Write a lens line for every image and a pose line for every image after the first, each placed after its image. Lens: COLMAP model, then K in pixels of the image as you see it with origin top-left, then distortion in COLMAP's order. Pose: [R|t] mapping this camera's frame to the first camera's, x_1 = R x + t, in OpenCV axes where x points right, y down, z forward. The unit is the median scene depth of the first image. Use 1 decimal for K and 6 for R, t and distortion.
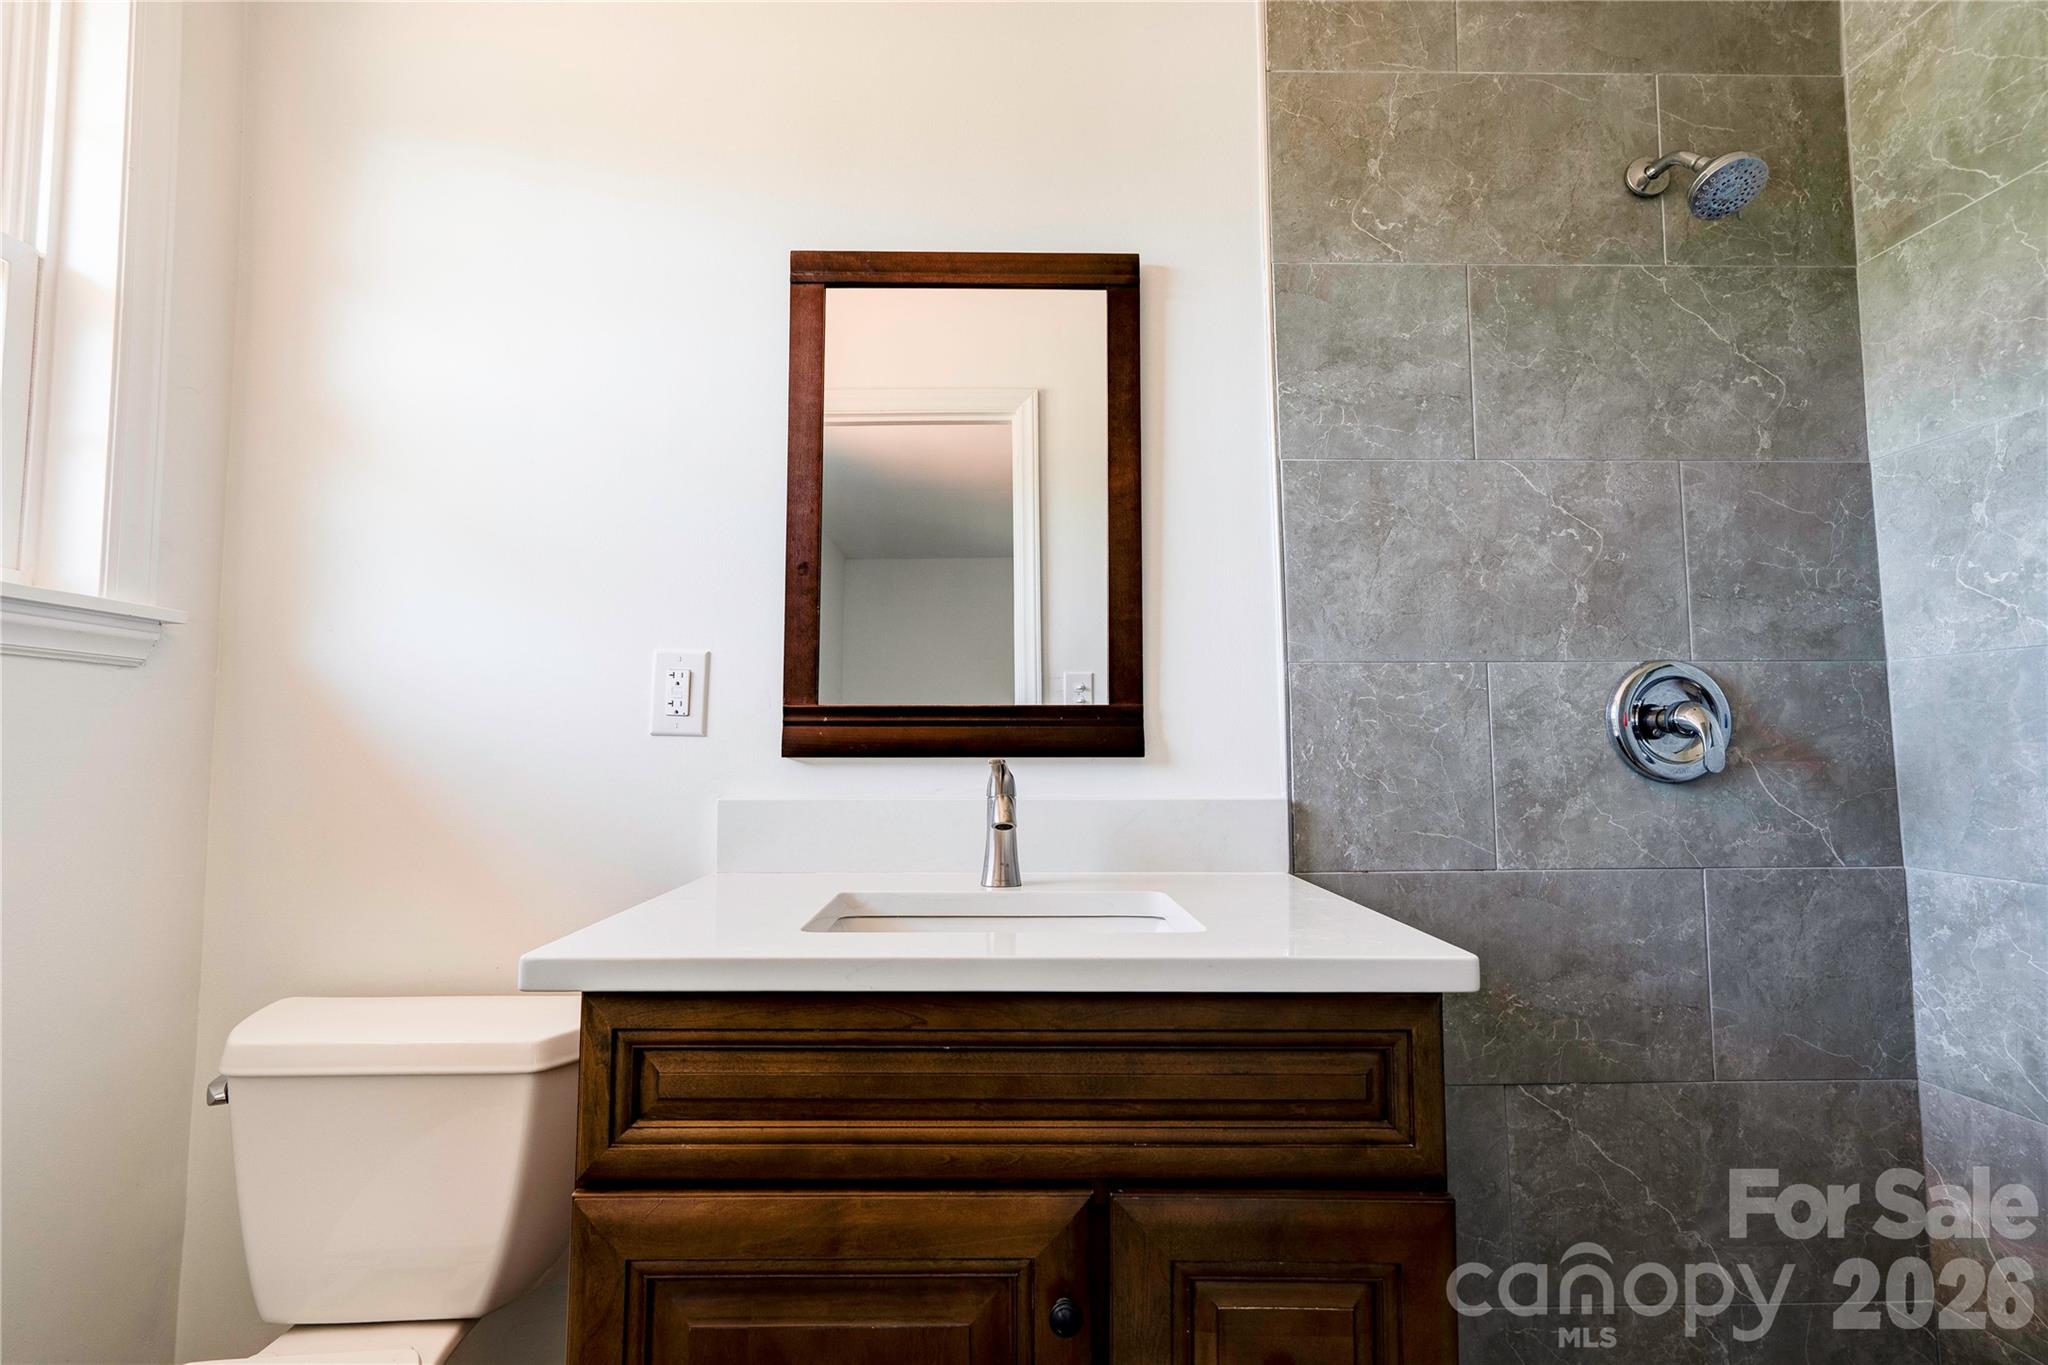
lens RADIAL K [[947.9, 0, 975.1], [0, 947.9, 677.5], [0, 0, 1]] dist [-0.003087, 0.011661]
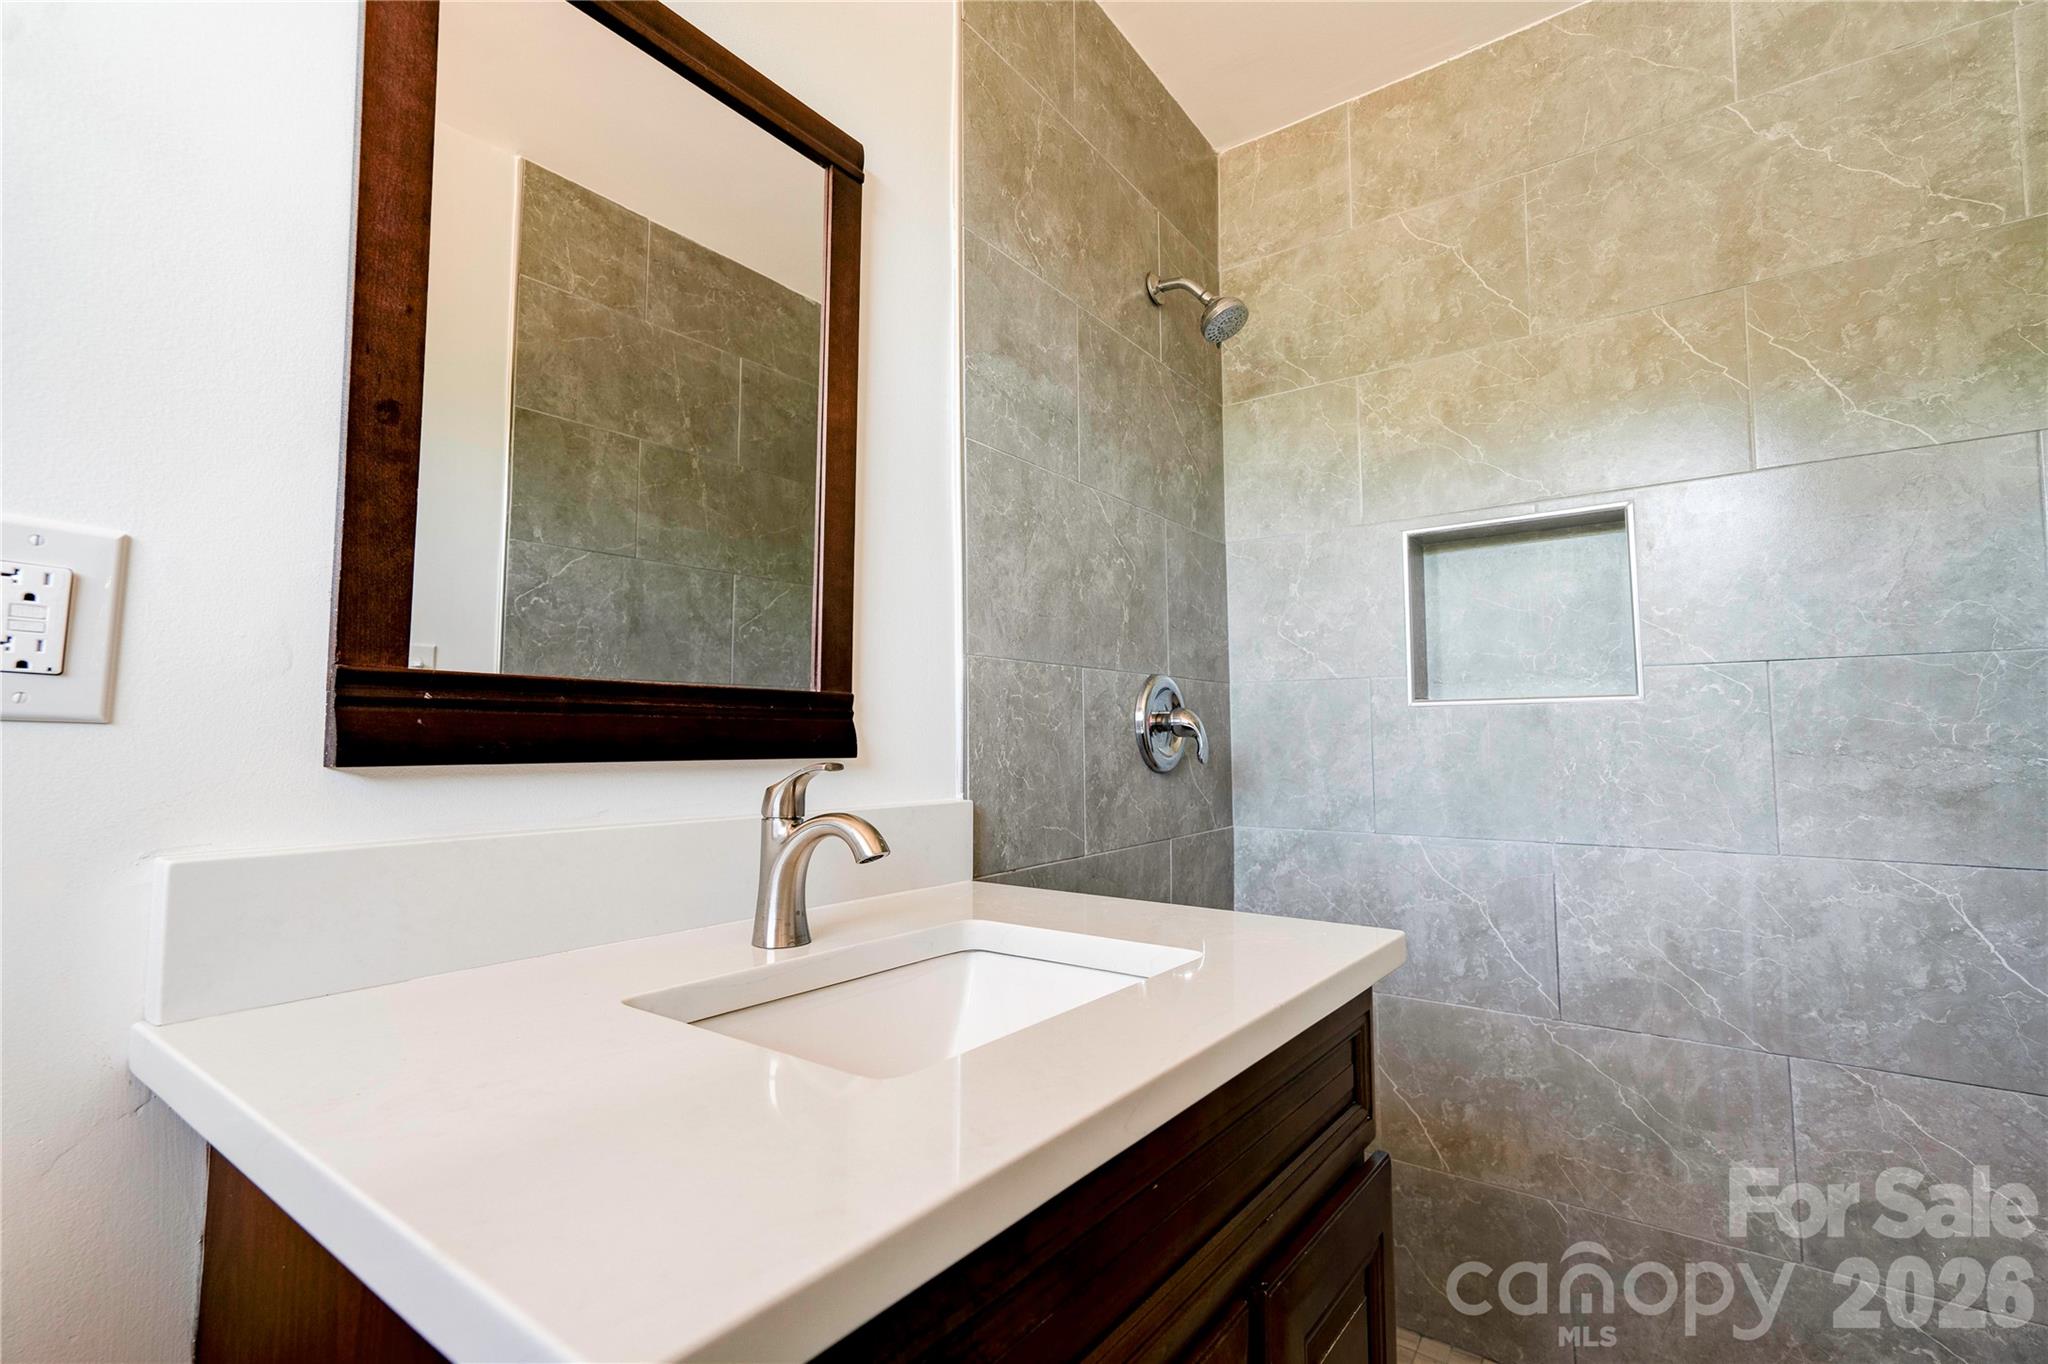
lens RADIAL K [[947.9, 0, 1023.3], [0, 947.9, 672.1], [0, 0, 1]] dist [-0.003087, 0.011661]
pose [[0.605789, 0.058342, 0.793484, -0.374762], [-0.056541, 0.997943, -0.030209, 0.026387], [-0.793614, -0.026564, 0.607841, 0.385054]]
